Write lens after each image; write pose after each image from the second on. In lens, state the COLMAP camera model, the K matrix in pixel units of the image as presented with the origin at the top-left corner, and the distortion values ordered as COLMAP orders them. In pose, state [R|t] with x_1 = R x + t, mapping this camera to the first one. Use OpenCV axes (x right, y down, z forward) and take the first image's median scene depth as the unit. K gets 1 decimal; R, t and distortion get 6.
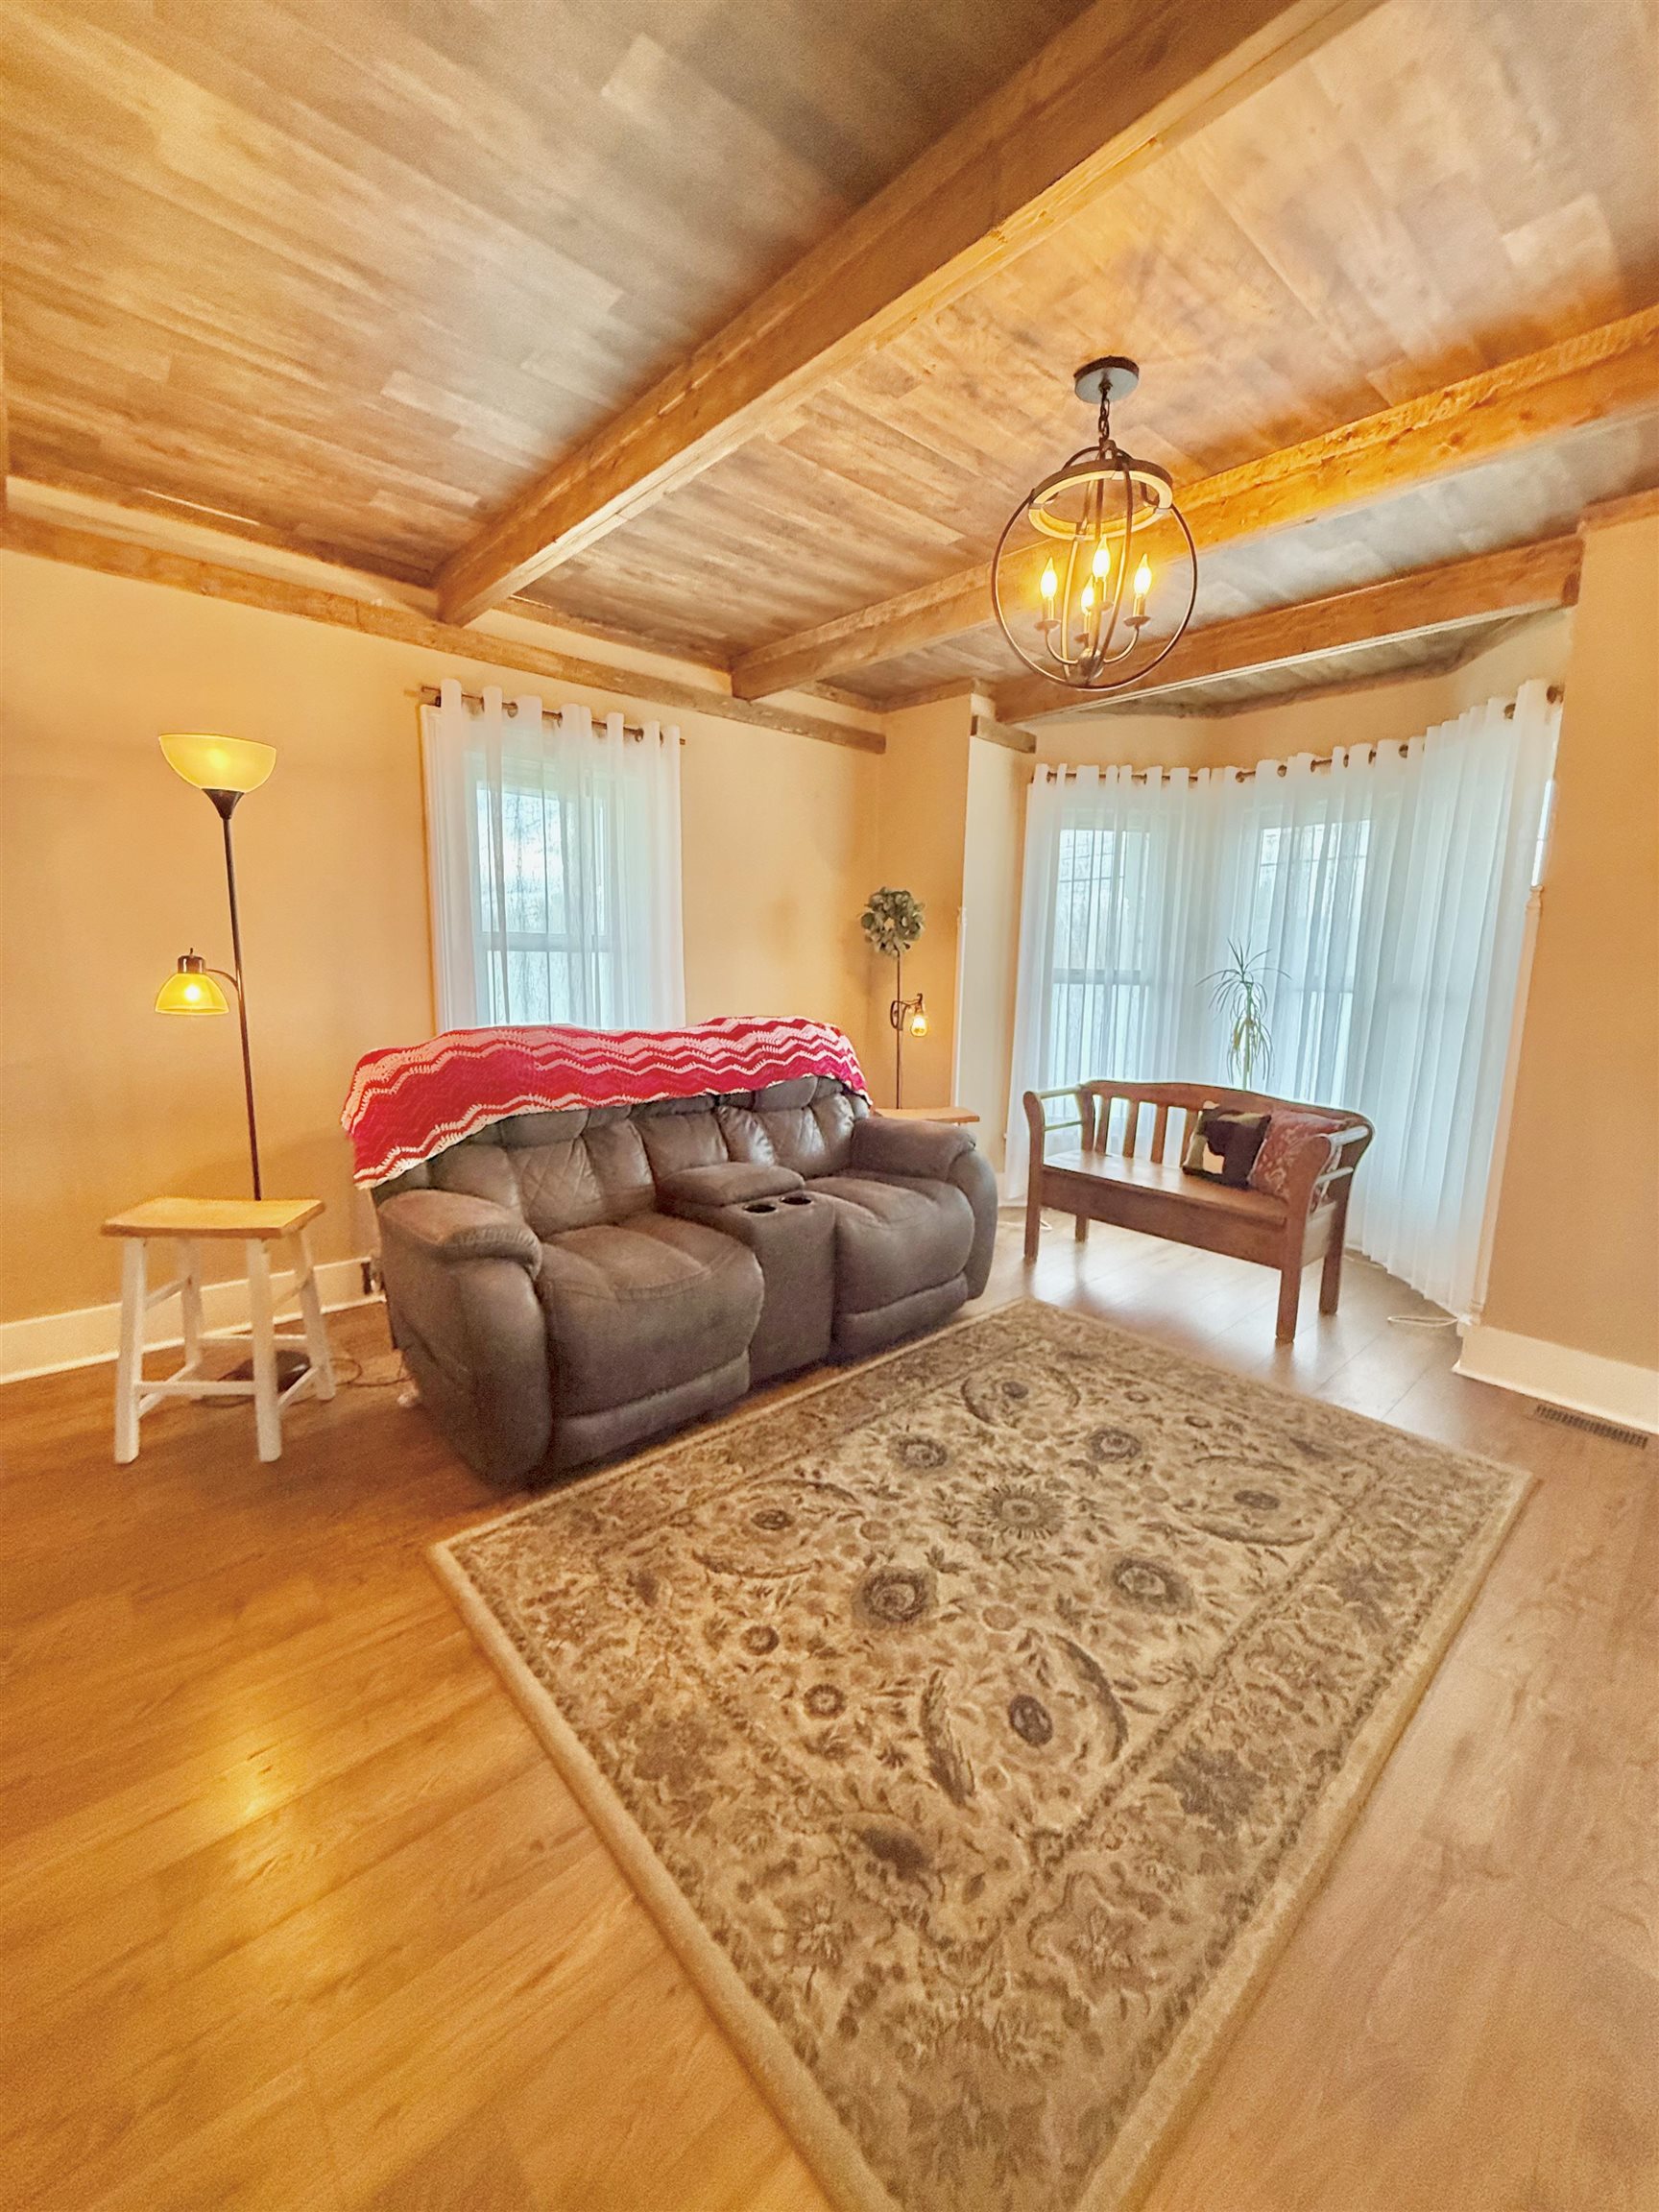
lens RADIAL K [[878.9, 0, 837.2], [0, 878.9, 1102.4], [0, 0, 1]] dist [-0.003554, 0.001139]
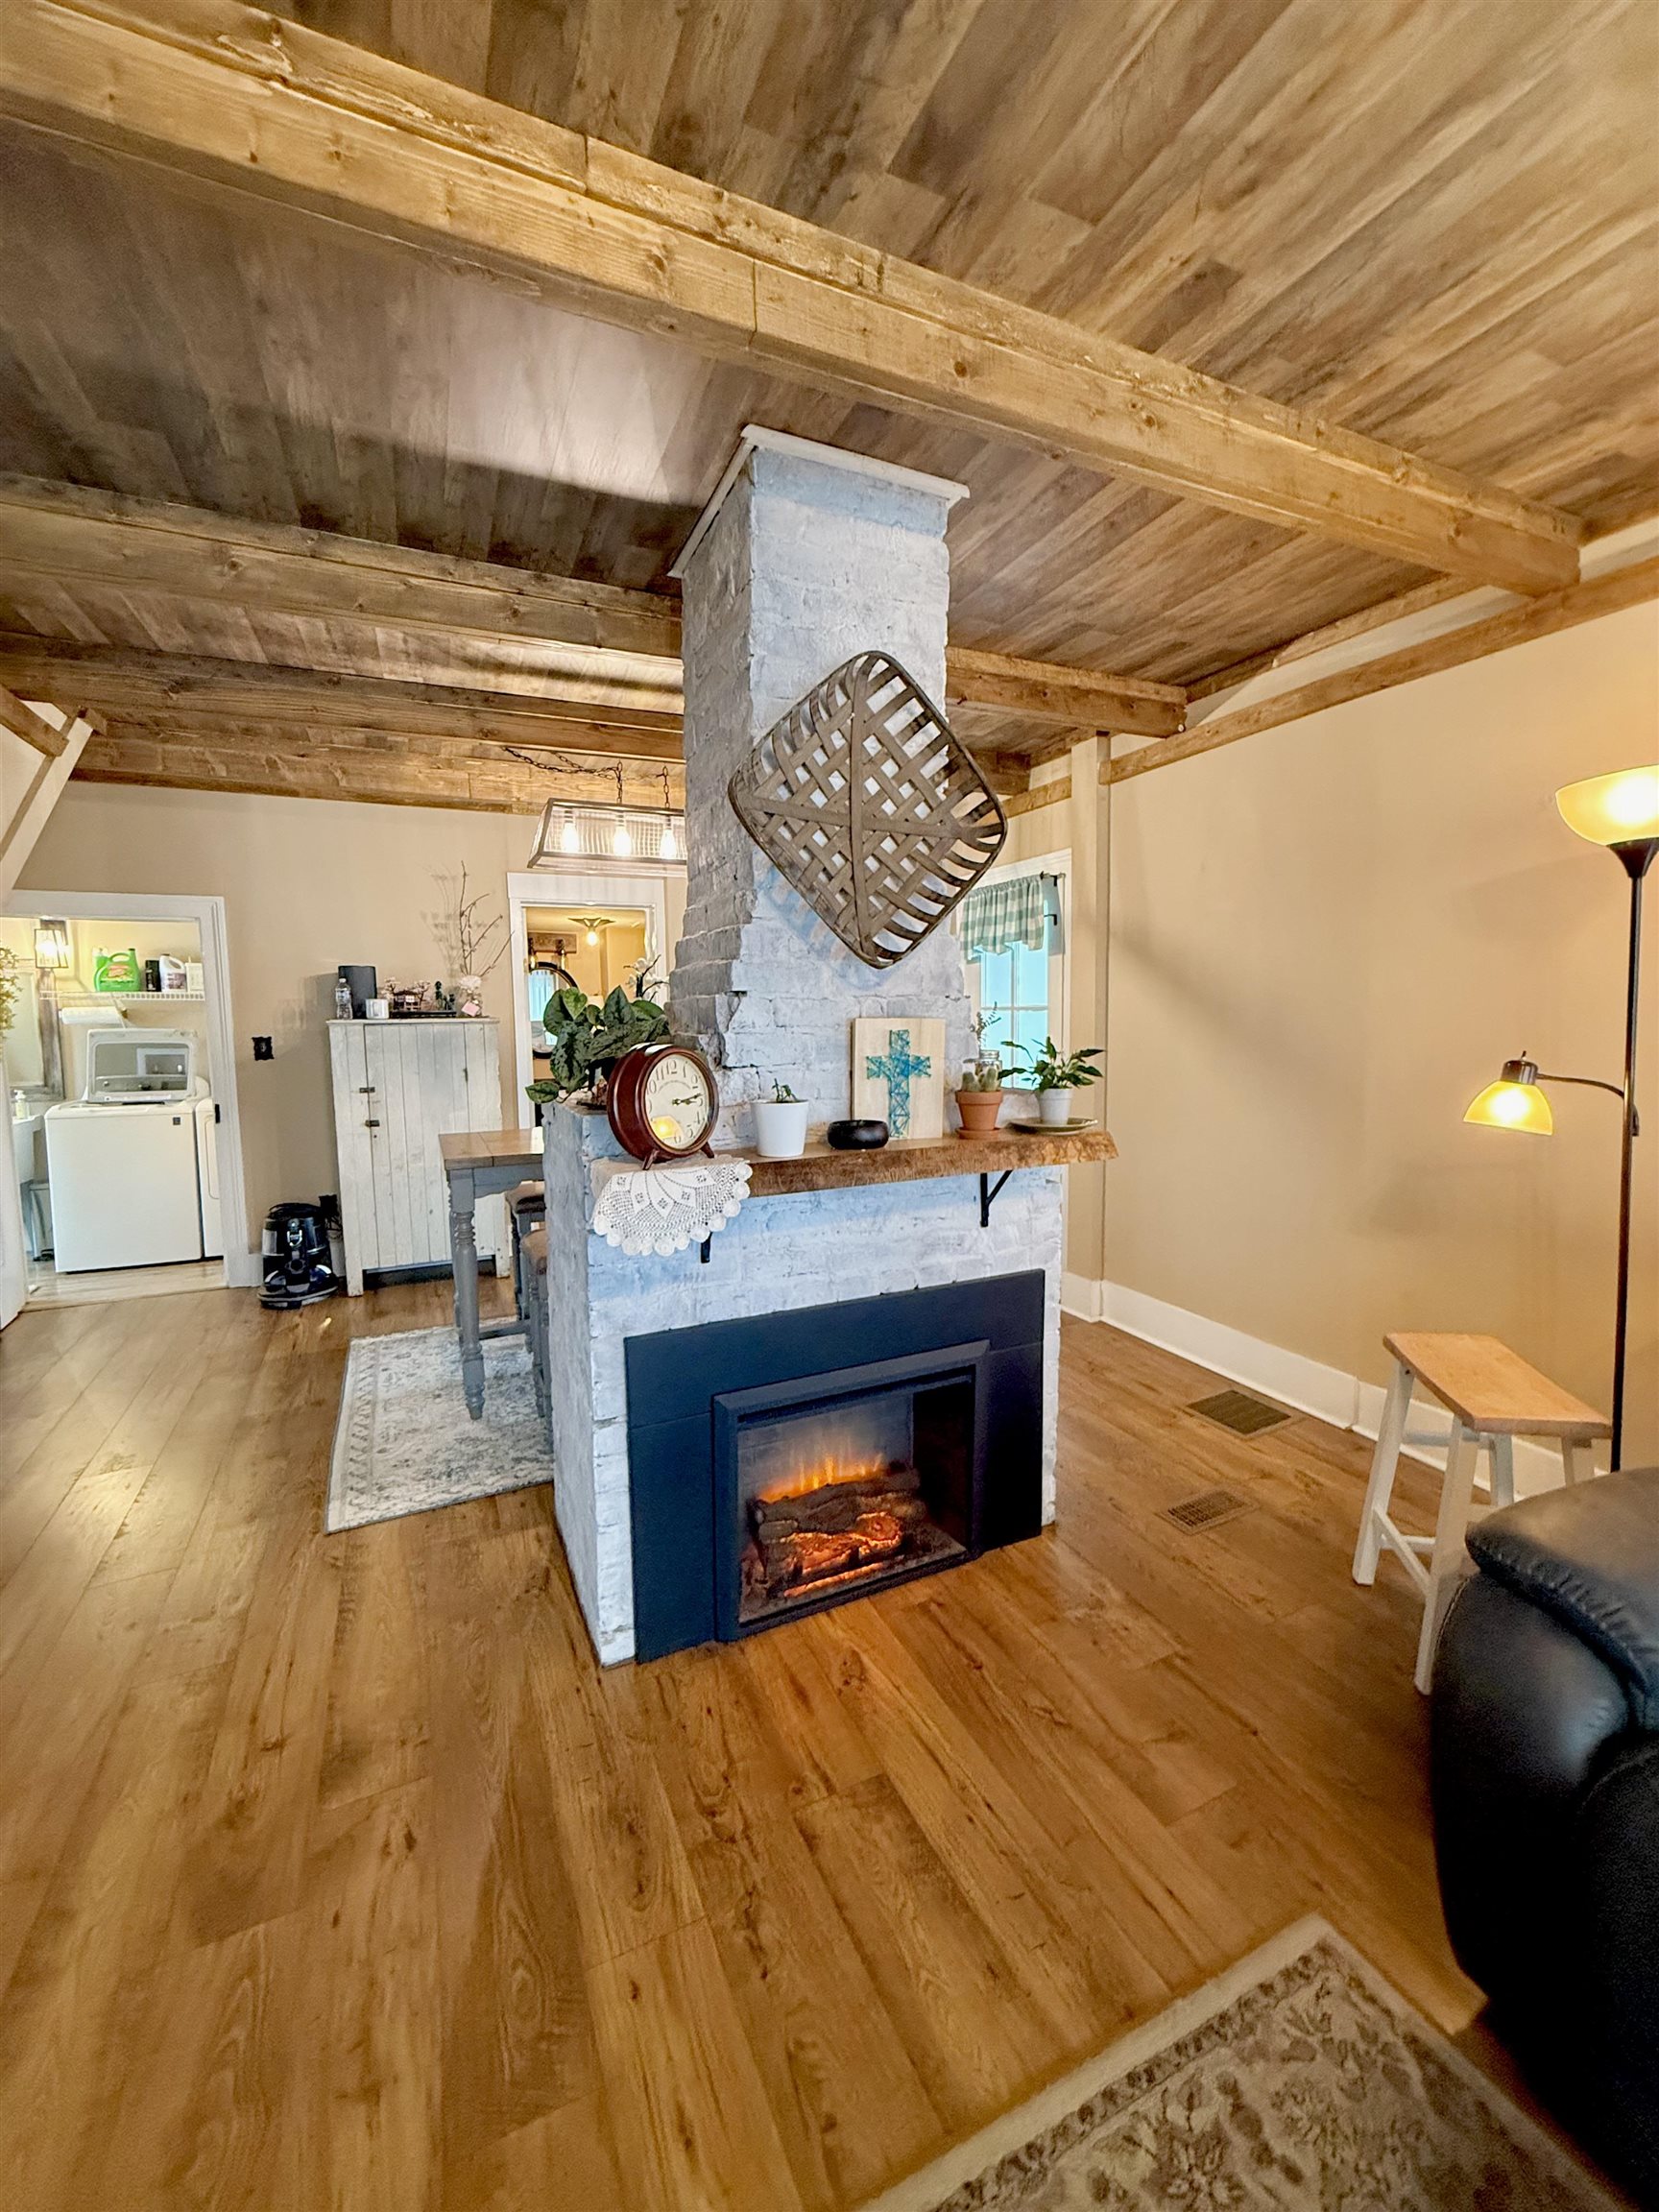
lens RADIAL K [[878.9, 0, 822.5], [0, 878.9, 1095.8], [0, 0, 1]] dist [-0.003554, 0.001139]
pose [[-0.291103, 0.075813, -0.953683, 0.301745], [-0.149260, 0.981049, 0.123549, -0.179801], [0.944976, 0.178312, -0.274271, 0.802523]]
